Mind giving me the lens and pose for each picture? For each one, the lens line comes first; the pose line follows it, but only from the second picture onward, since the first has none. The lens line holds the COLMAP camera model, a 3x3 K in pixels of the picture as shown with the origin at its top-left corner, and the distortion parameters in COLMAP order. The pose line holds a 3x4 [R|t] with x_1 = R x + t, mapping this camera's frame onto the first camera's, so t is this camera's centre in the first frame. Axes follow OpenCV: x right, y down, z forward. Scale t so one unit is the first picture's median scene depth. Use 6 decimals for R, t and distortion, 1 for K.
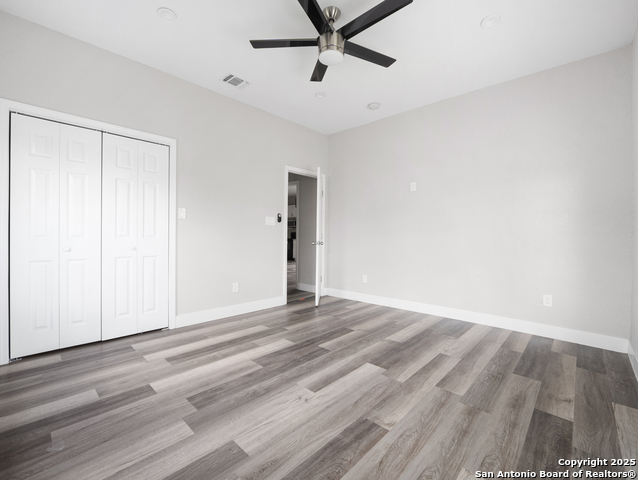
lens RADIAL K [[283.9, 0, 320.1], [0, 283.9, 230.8], [0, 0, 1]] dist [-0.015311, 0.000672]
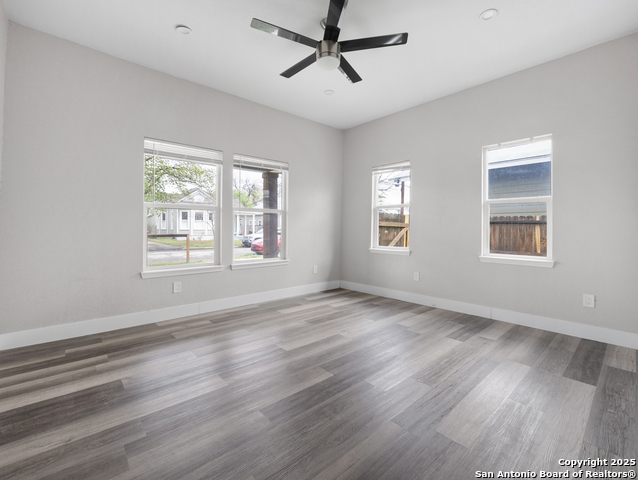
lens RADIAL K [[283.9, 0, 320.1], [0, 283.9, 230.8], [0, 0, 1]] dist [-0.015311, 0.000672]
pose [[-0.995599, -0.021094, 0.091314, -0.046069], [-0.021281, 0.999773, -0.001069, 0.034095], [-0.091271, -0.003007, -0.995822, 2.558999]]
